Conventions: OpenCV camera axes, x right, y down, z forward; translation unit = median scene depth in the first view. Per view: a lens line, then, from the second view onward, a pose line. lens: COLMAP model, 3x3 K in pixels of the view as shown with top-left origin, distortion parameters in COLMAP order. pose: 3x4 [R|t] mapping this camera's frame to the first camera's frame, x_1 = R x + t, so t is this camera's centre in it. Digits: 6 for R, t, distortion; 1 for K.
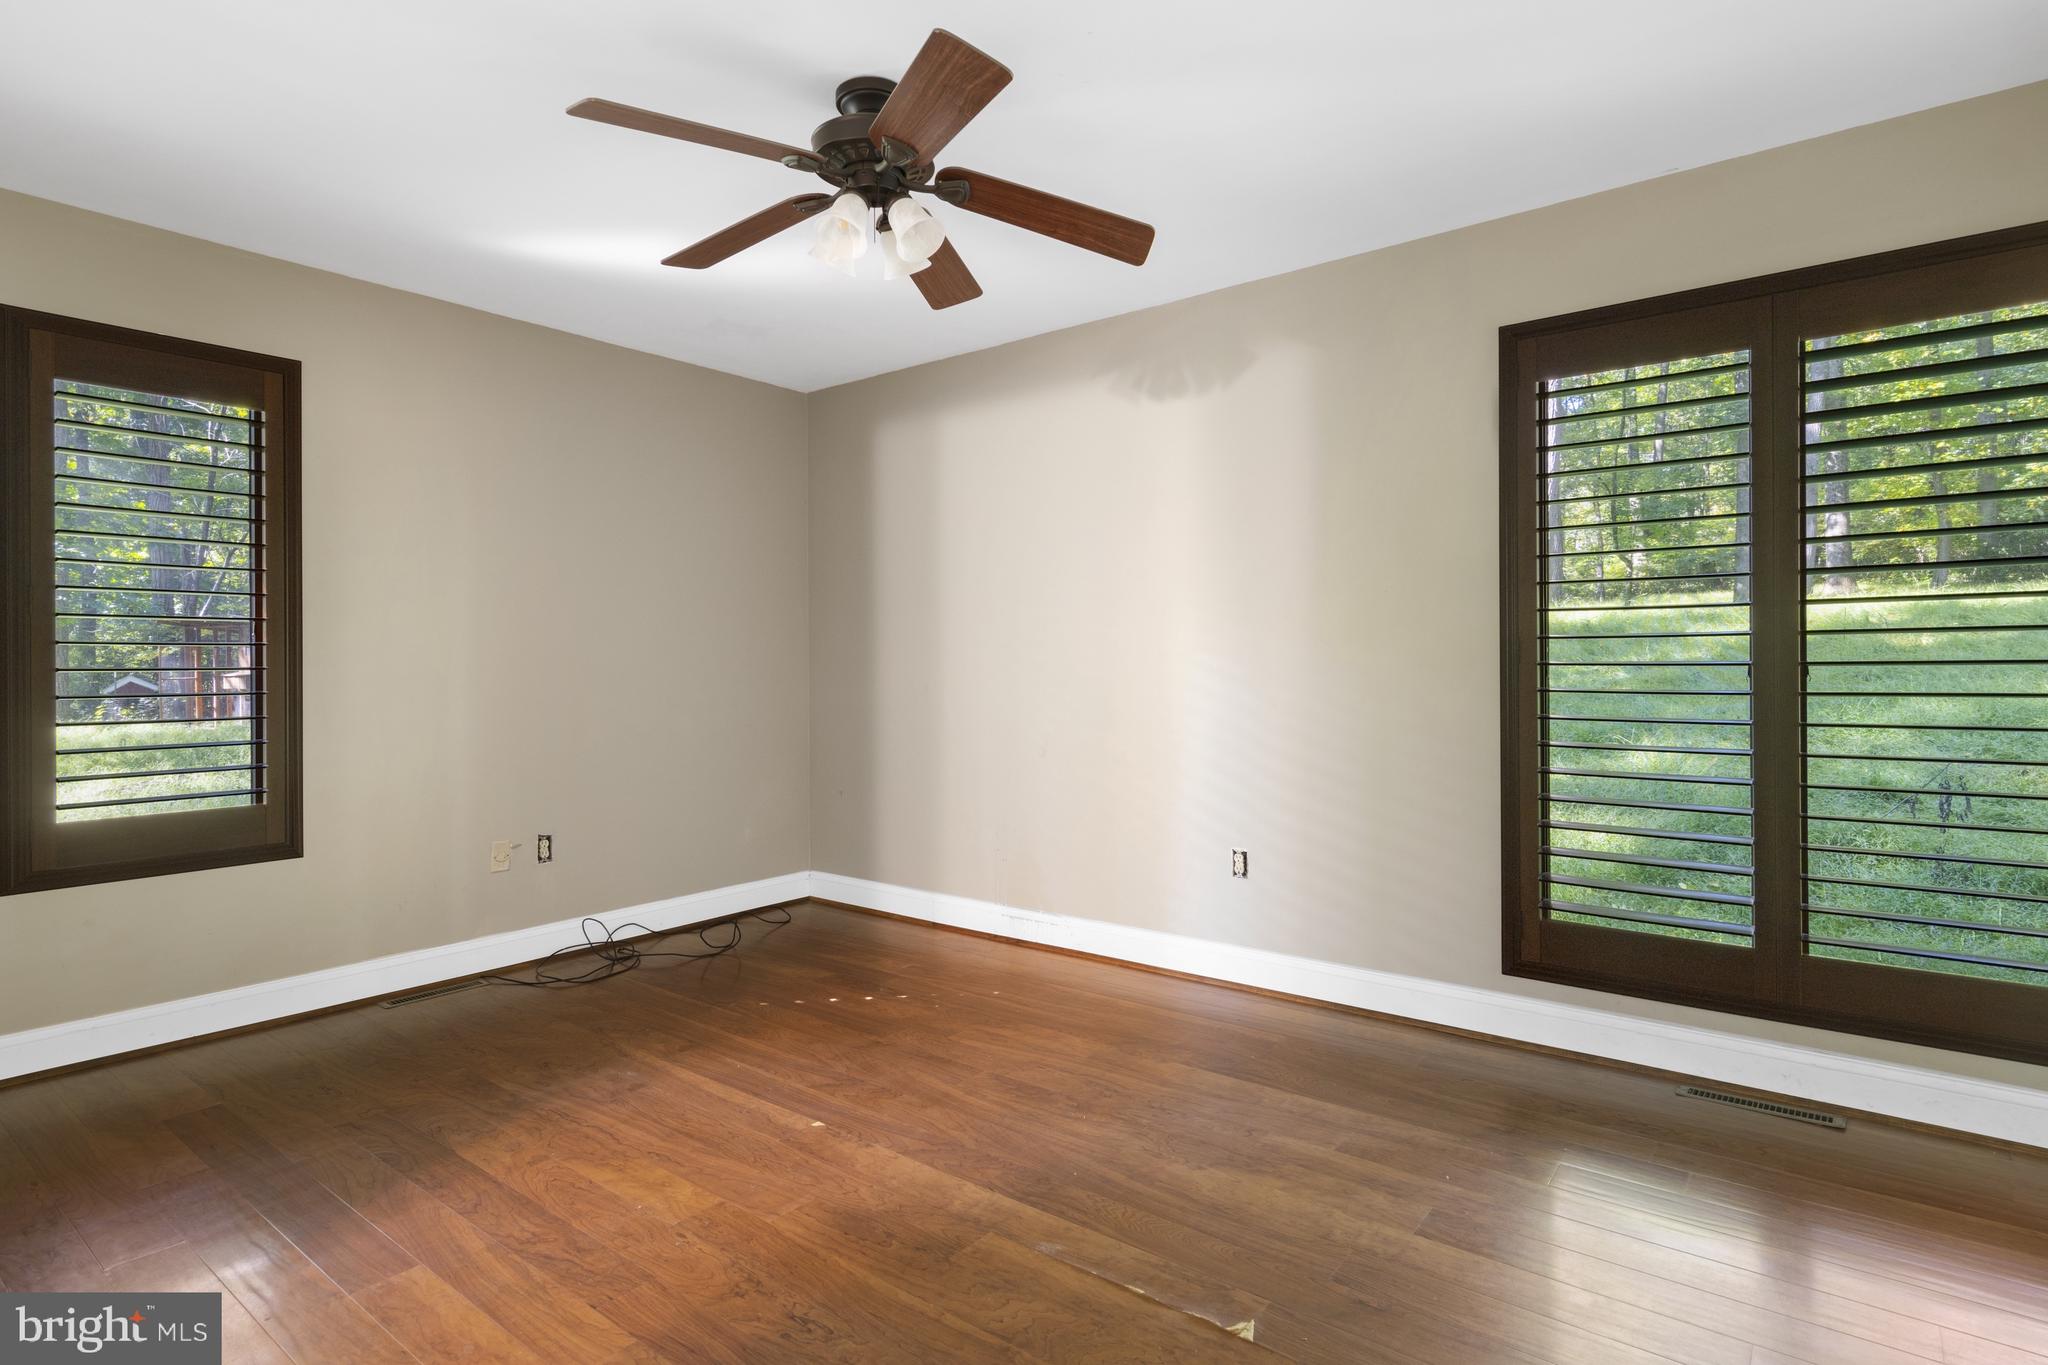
lens RADIAL K [[1048.5, 0, 1021.6], [0, 1048.5, 680.2], [0, 0, 1]] dist [0.006579, -0.002097]
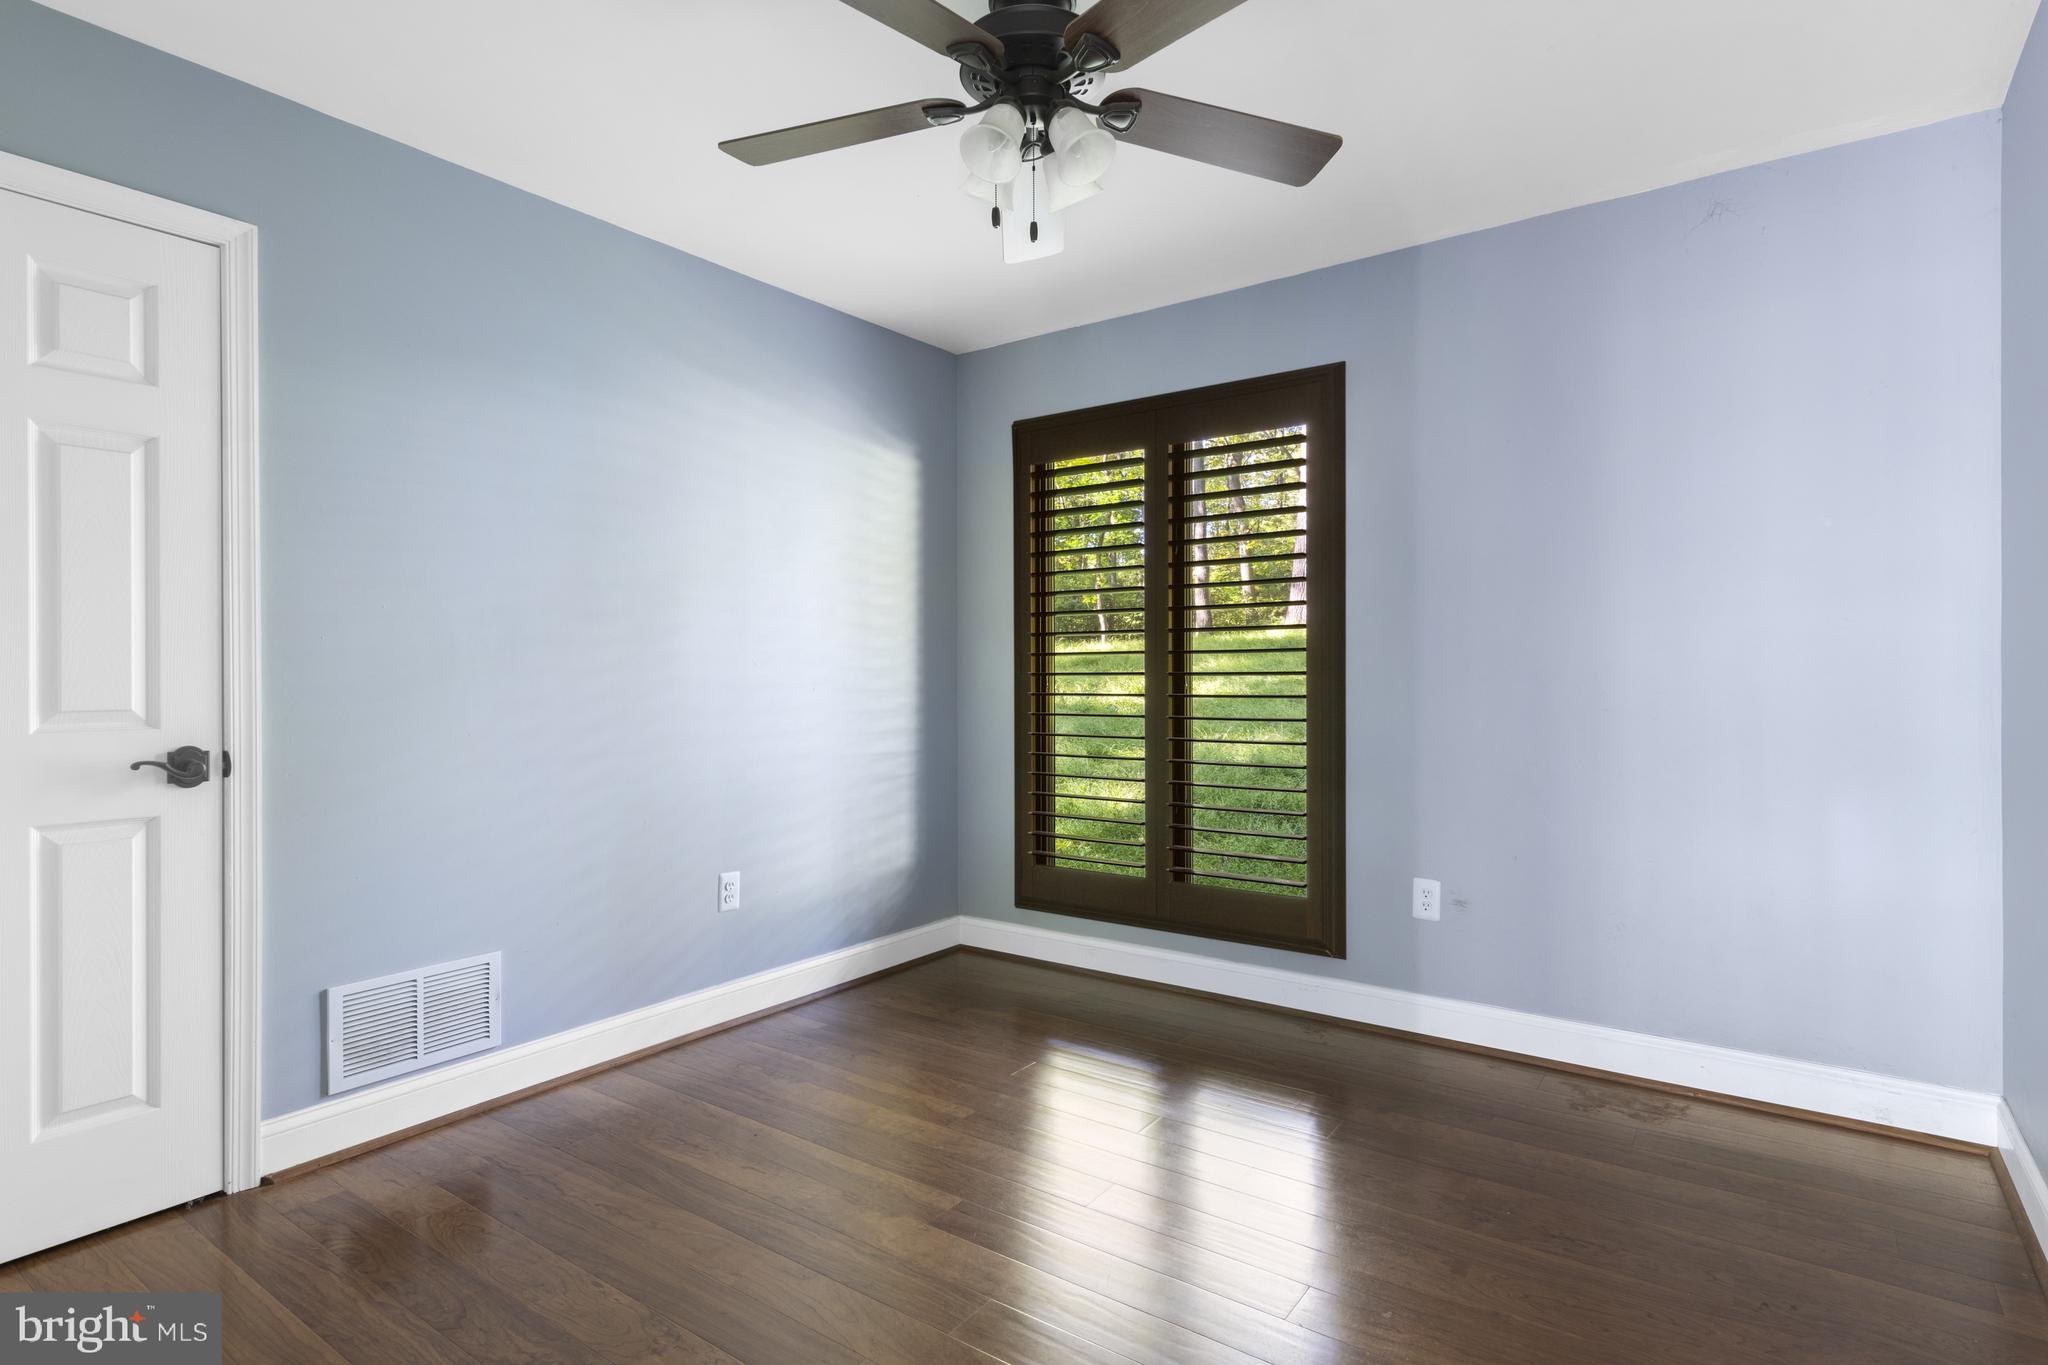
lens RADIAL K [[1048.5, 0, 1026.4], [0, 1048.5, 679.1], [0, 0, 1]] dist [0.006579, -0.002097]
pose [[0.998912, 0.000643, 0.046631, 0.428047], [-0.000216, 0.999958, -0.009166, 0.003441], [-0.046635, 0.009146, 0.998870, -0.347097]]
